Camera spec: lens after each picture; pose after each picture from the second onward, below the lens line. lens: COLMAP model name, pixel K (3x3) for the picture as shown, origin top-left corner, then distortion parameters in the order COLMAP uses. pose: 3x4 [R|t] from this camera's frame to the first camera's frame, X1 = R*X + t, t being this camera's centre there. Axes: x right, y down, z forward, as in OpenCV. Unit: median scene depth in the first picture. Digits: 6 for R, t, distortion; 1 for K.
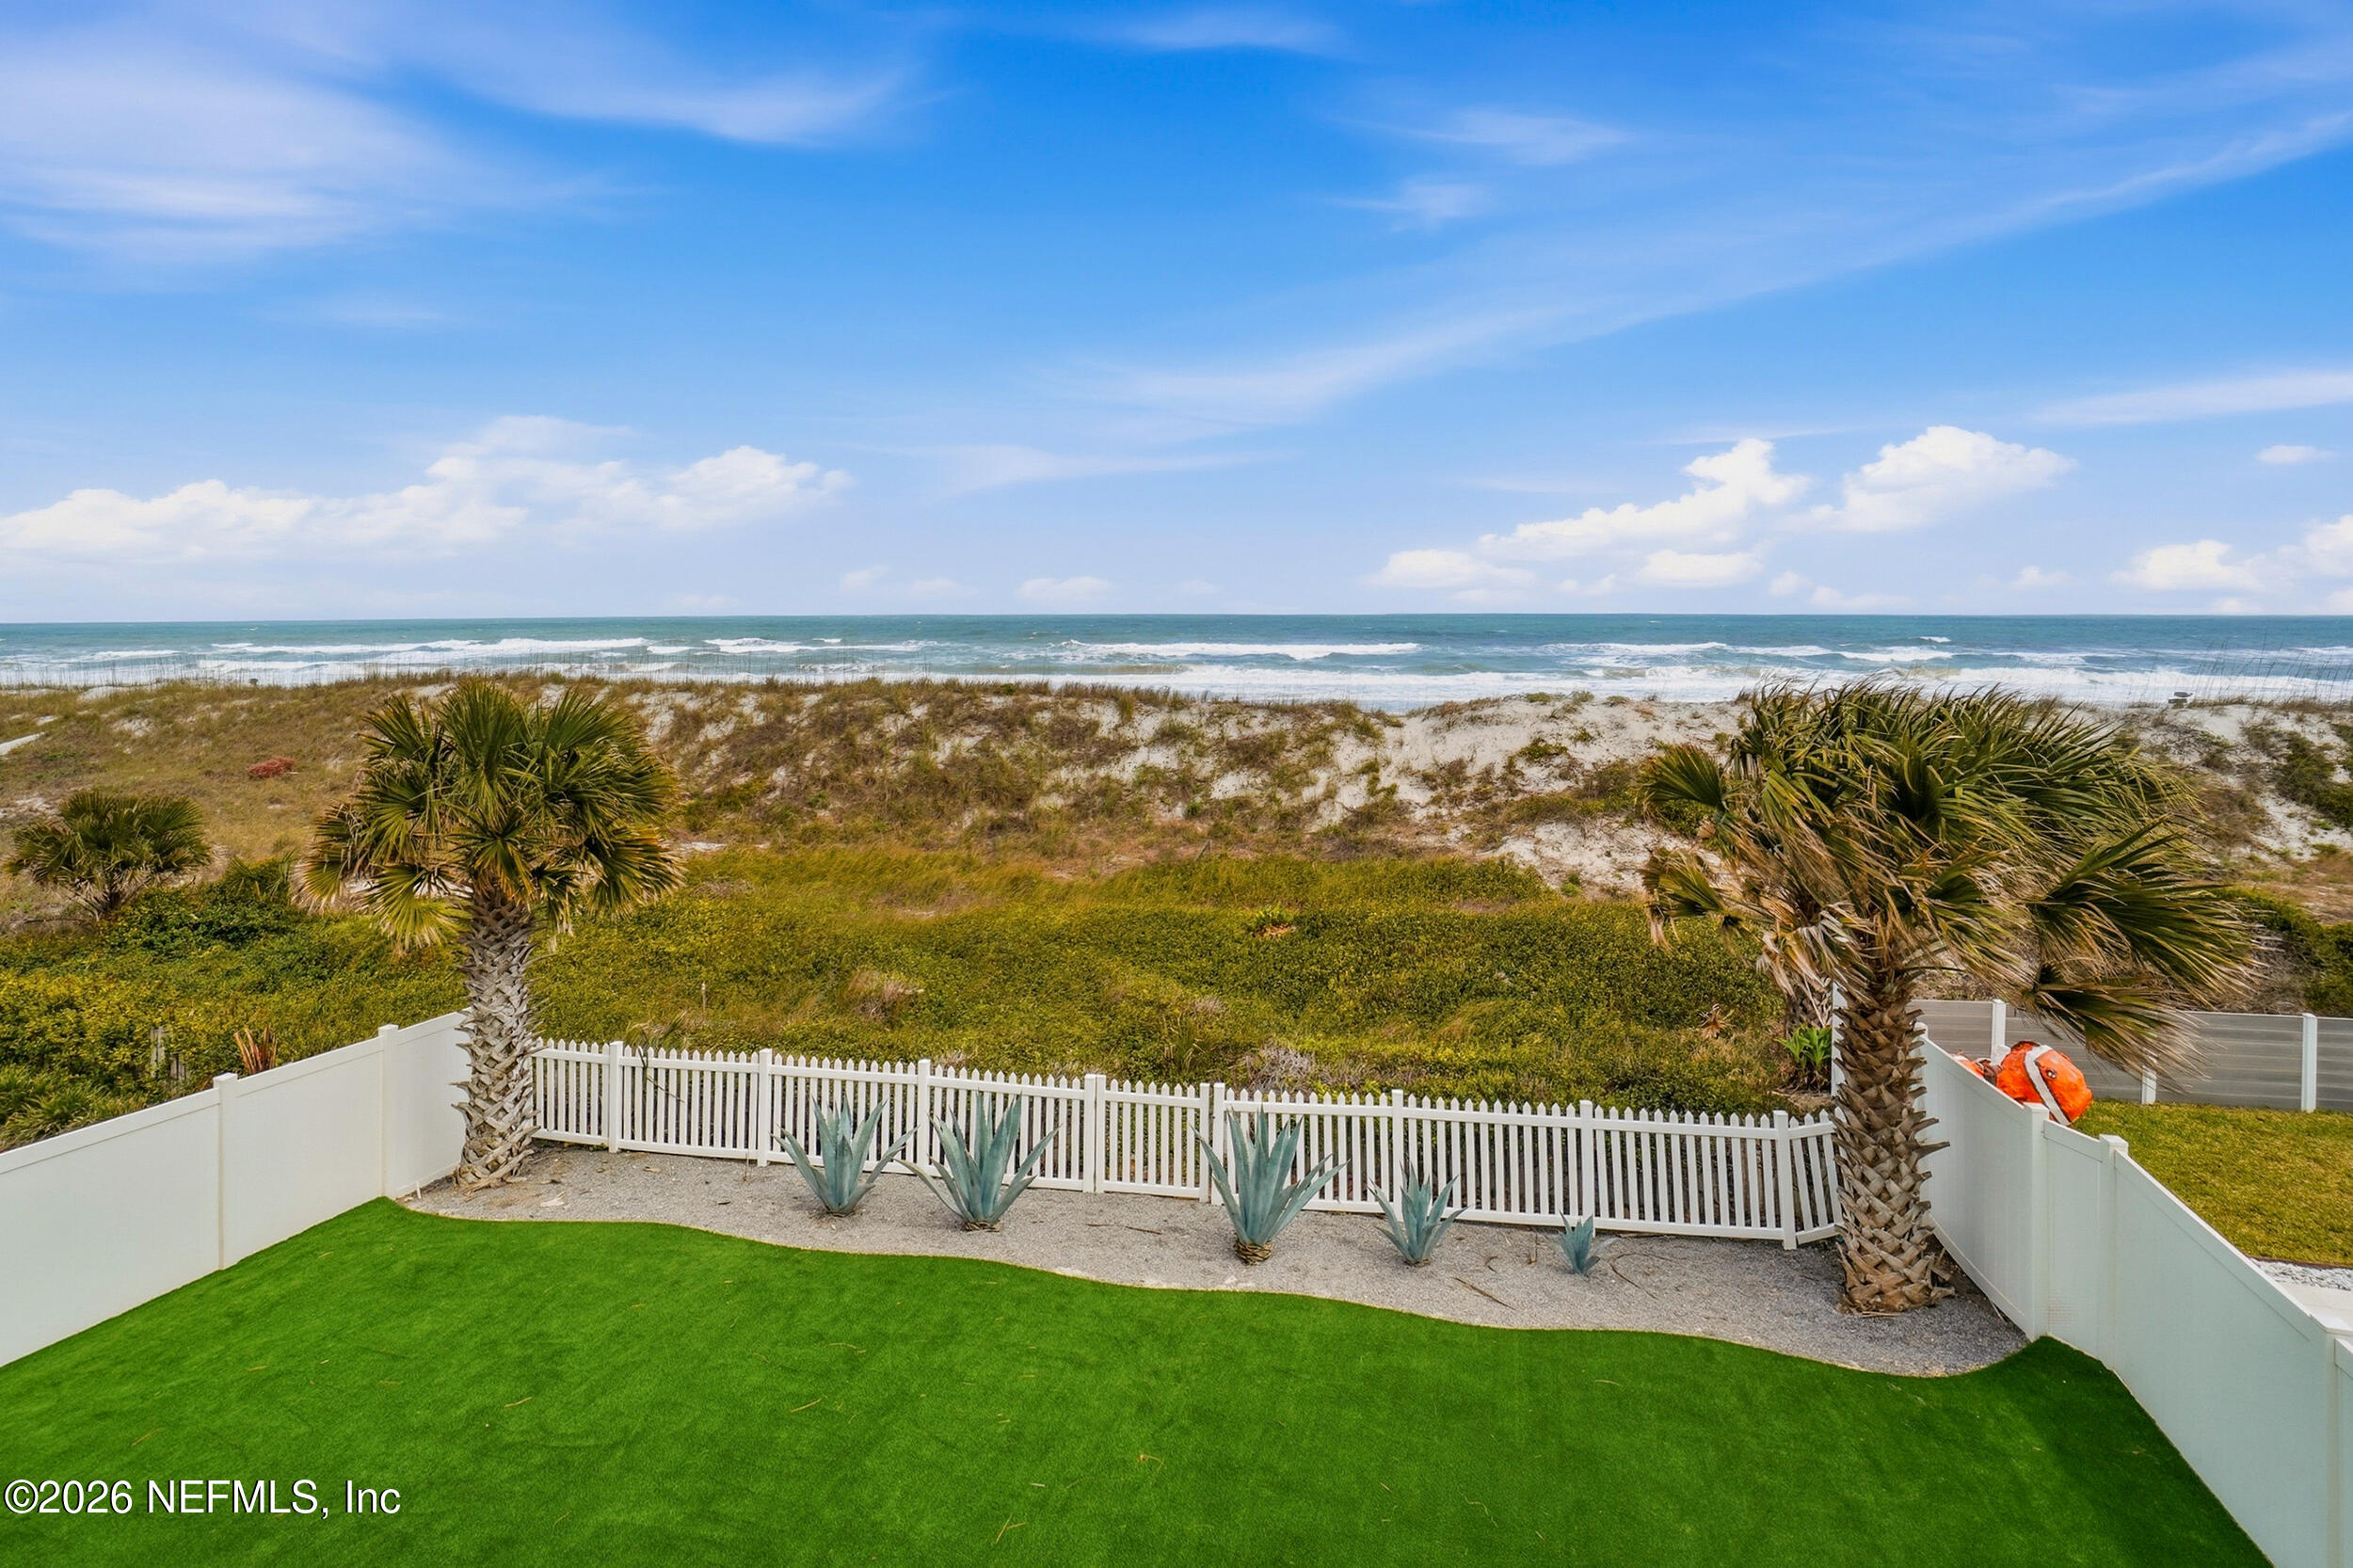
lens RADIAL K [[1167.8, 0, 1166.7], [0, 1167.8, 608.9], [0, 0, 1]] dist [-0.046455, 0.014221]
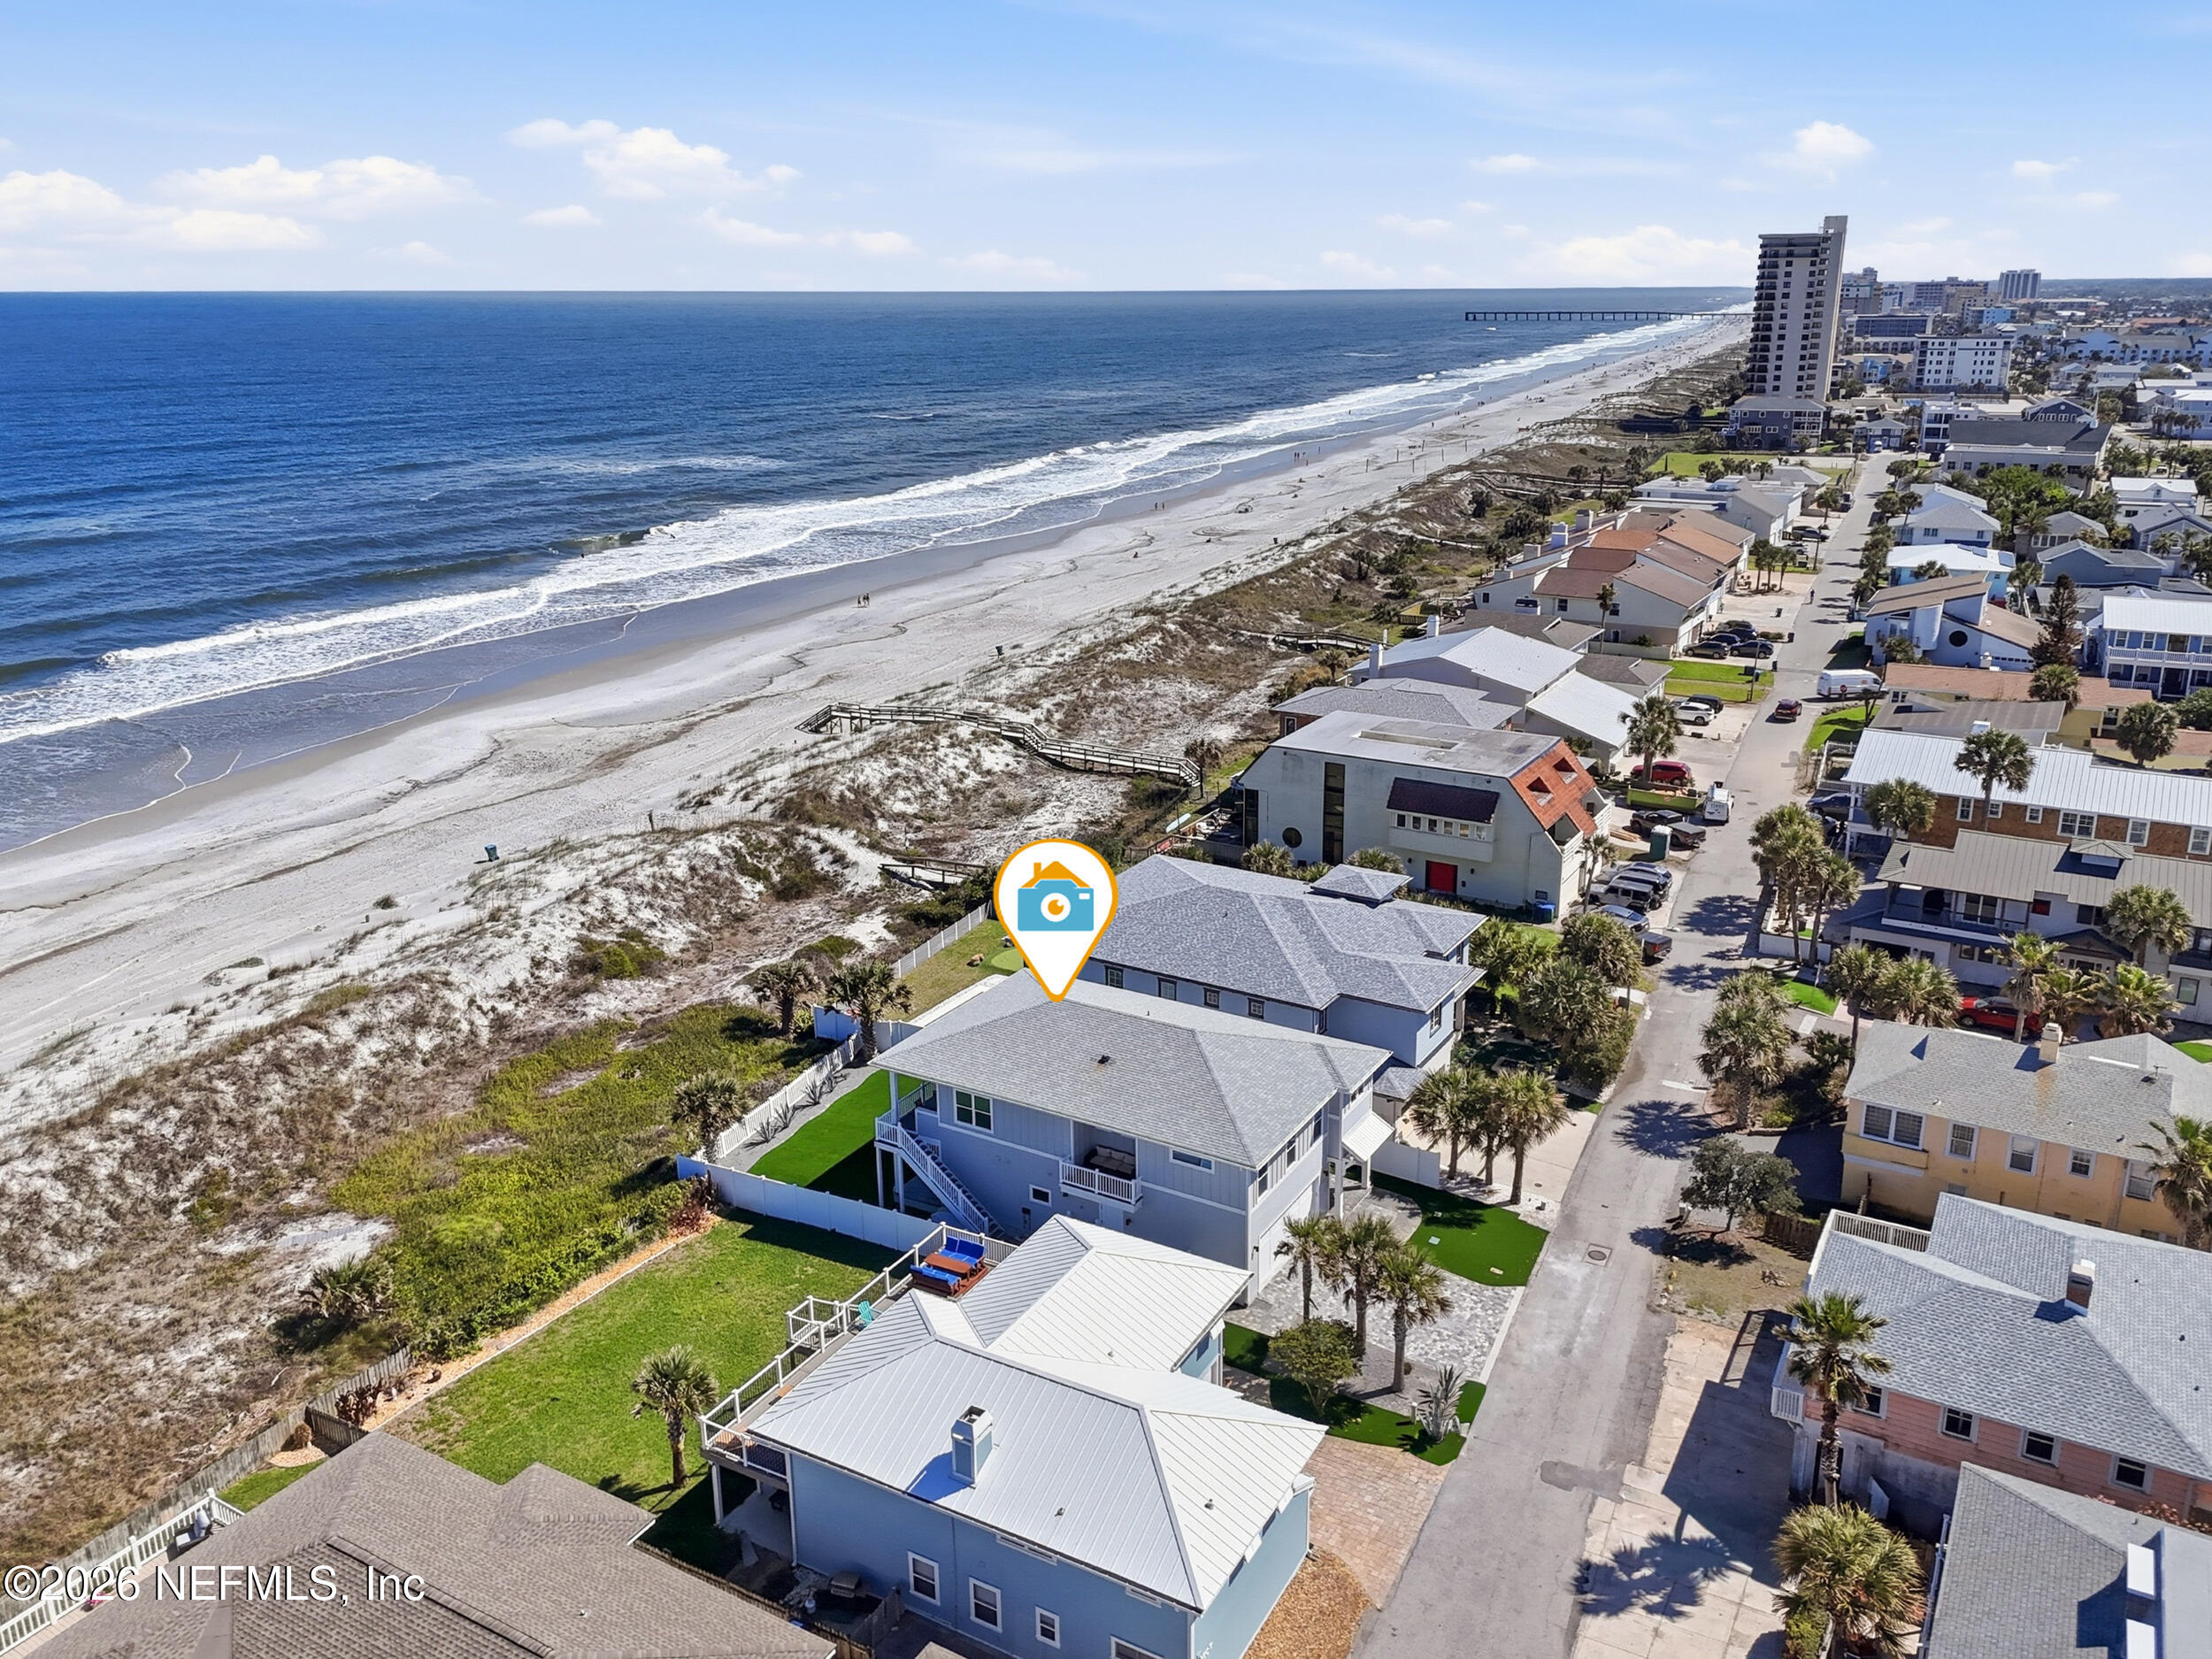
lens RADIAL K [[1566.8, 0, 1101.3], [0, 1566.8, 839.3], [0, 0, 1]] dist [-0.032493, -0.002712]
pose [[0.266006, -0.311351, 0.912305, -1.864040], [0.030020, 0.948620, 0.314991, -0.923929], [-0.963504, -0.056402, 0.261685, -0.681795]]
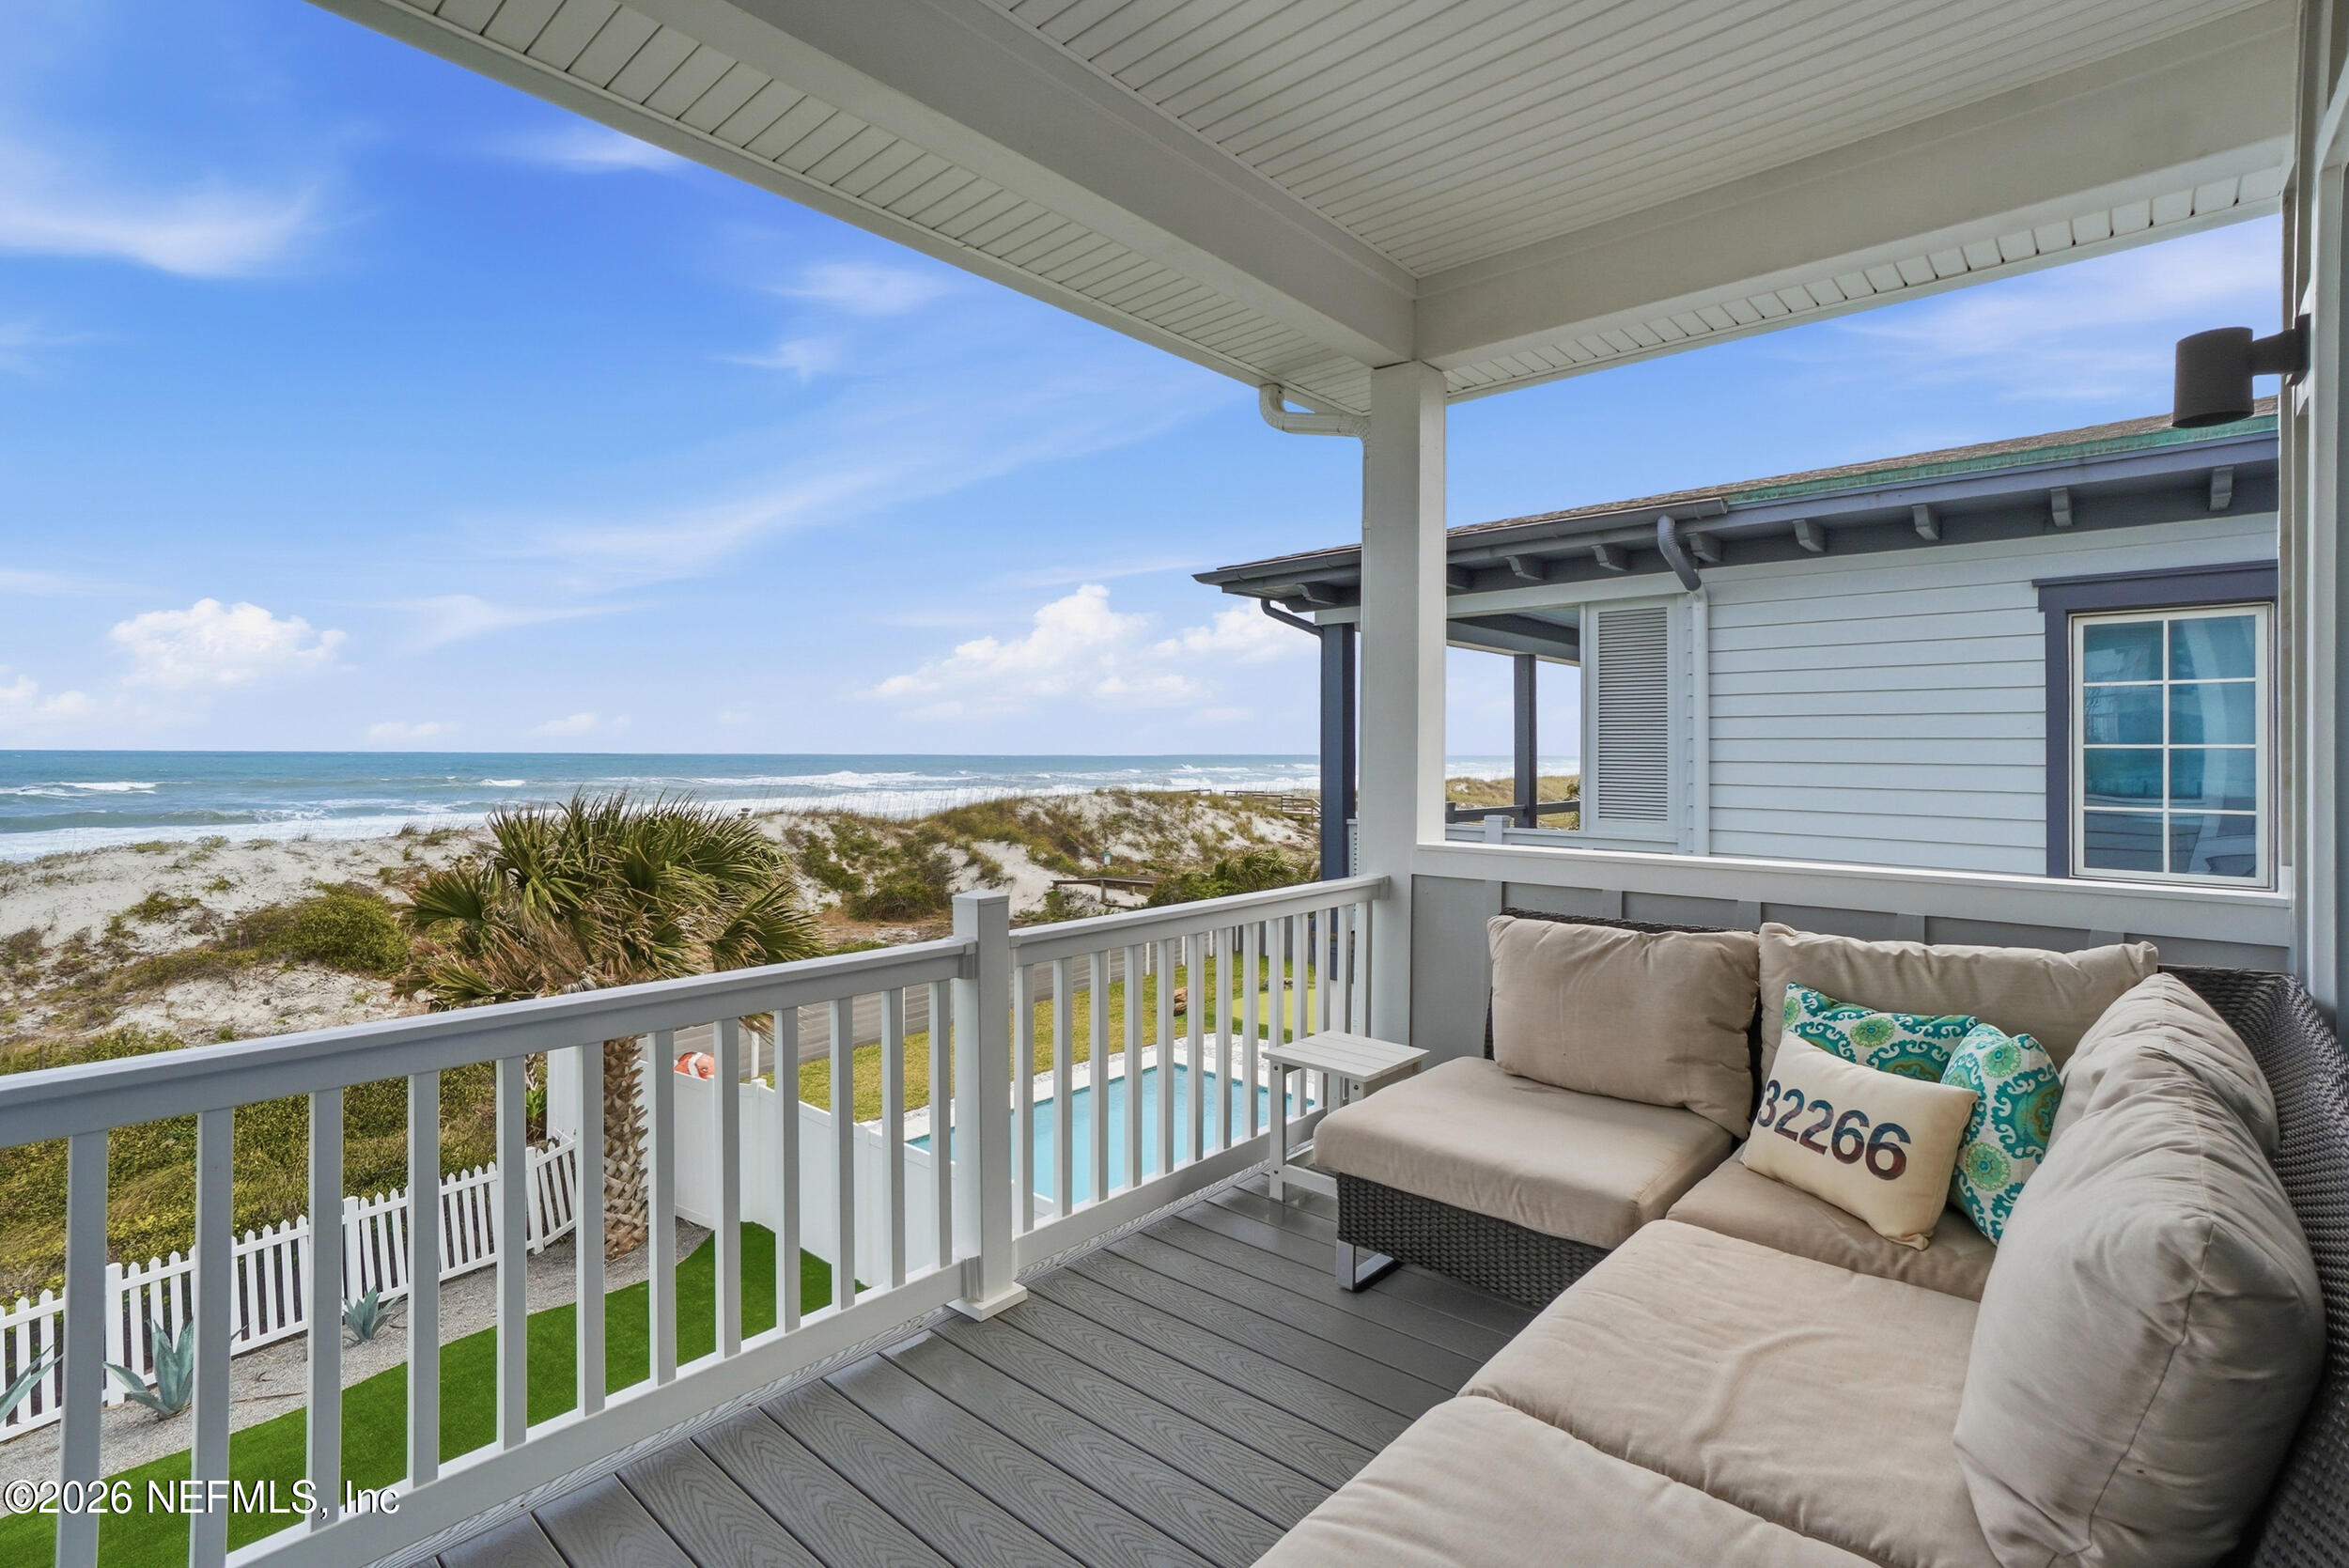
lens RADIAL K [[1074.7, 0, 1156.8], [0, 1074.7, 743.3], [0, 0, 1]] dist [-0.011534, 0.011070]
pose [[0.446386, 0.008336, 0.894802, -0.073555], [-0.005434, 0.999963, -0.006605, -0.001359], [-0.894824, -0.001913, 0.446415, -0.049992]]
